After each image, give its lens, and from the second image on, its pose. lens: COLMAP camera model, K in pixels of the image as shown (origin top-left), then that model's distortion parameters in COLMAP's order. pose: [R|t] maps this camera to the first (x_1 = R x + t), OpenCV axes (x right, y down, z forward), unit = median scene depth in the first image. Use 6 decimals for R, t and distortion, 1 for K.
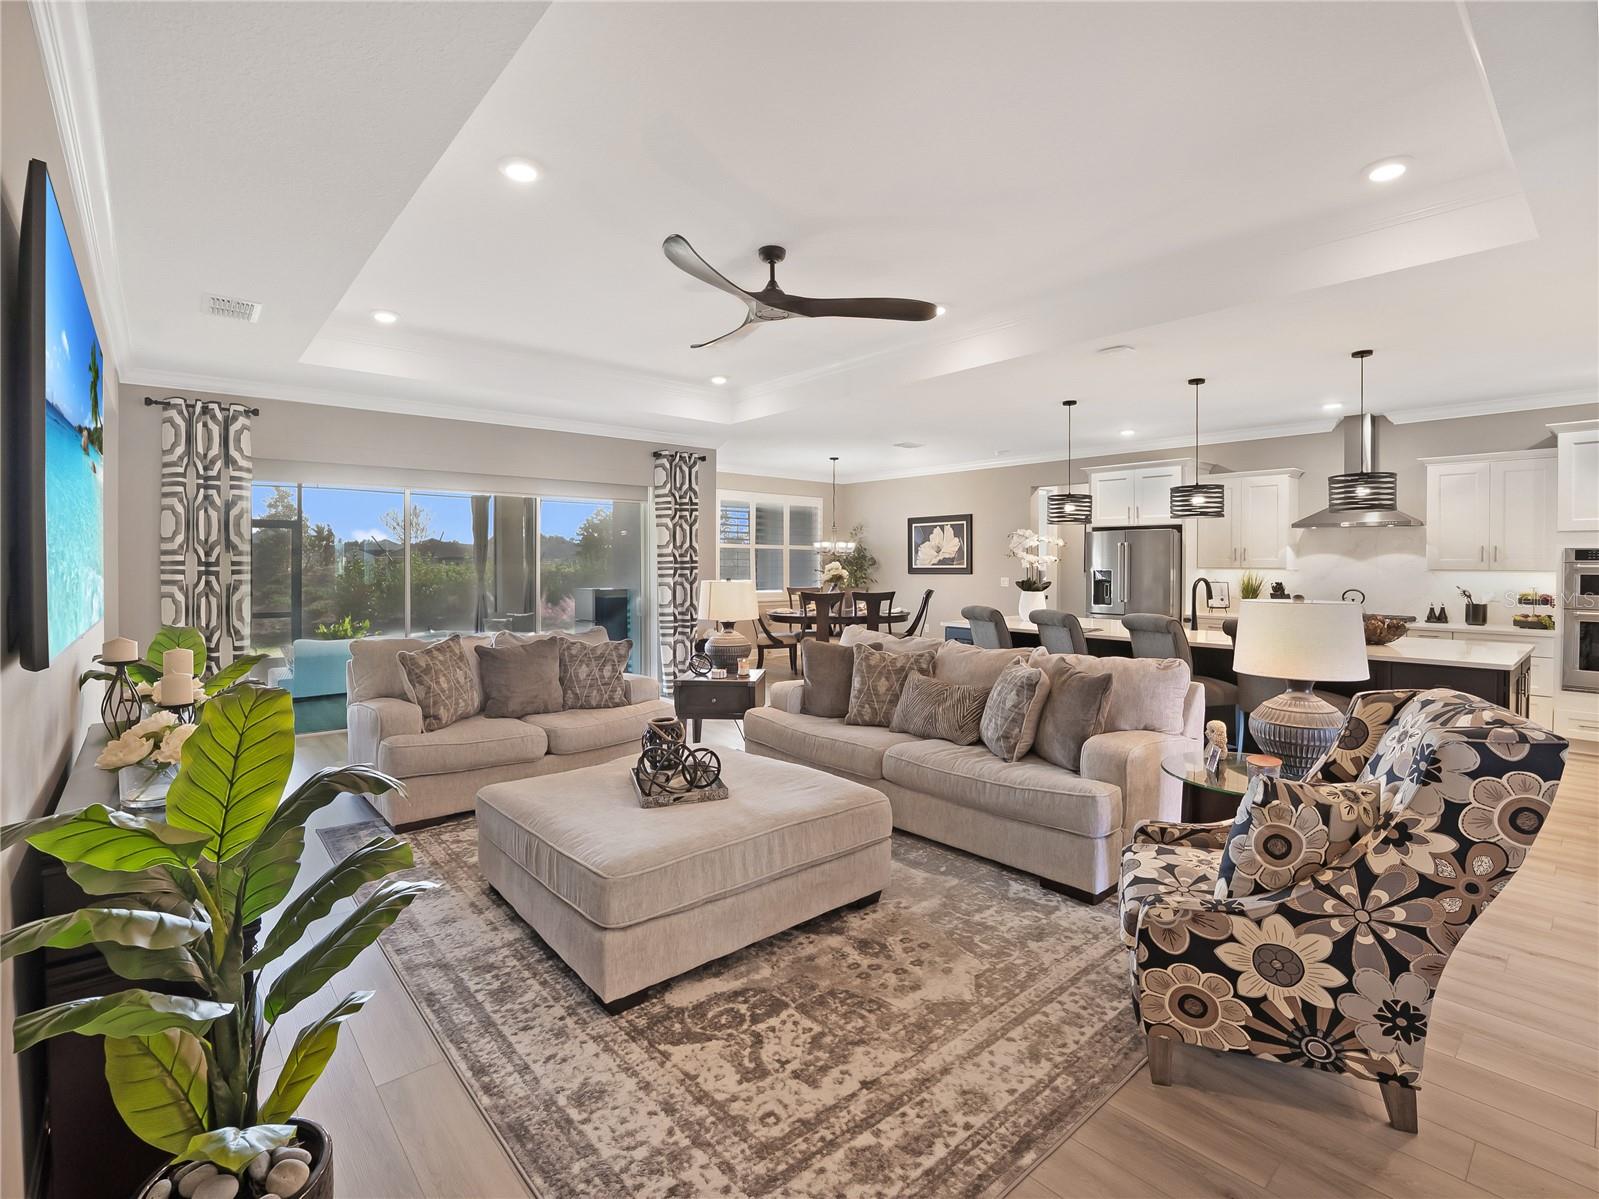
lens RADIAL K [[745.1, 0, 801.9], [0, 745.1, 589.3], [0, 0, 1]] dist [-0.017949, 0.000706]
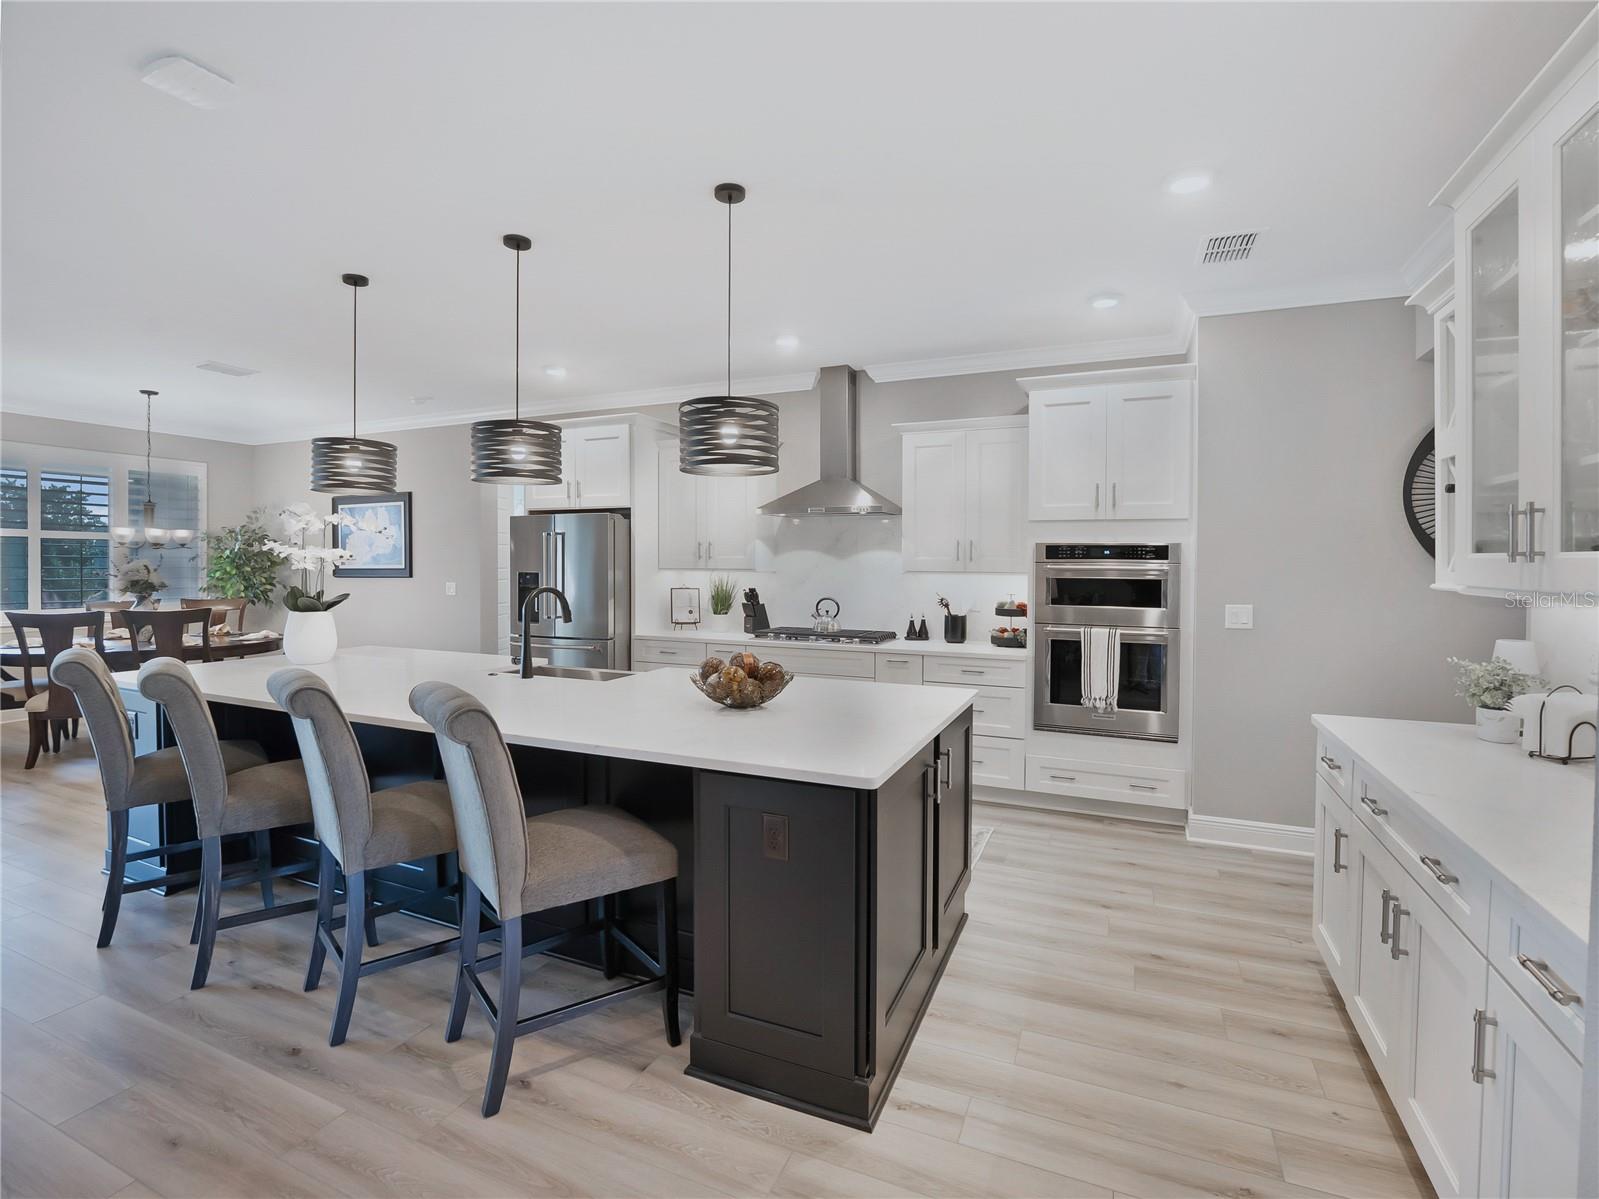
lens RADIAL K [[745.1, 0, 801.9], [0, 745.1, 589.3], [0, 0, 1]] dist [-0.017949, 0.000706]
pose [[0.904973, -0.011333, 0.425317, 0.425017], [0.011436, 0.999932, 0.002312, -0.010959], [-0.425315, 0.002772, 0.905041, 0.346458]]
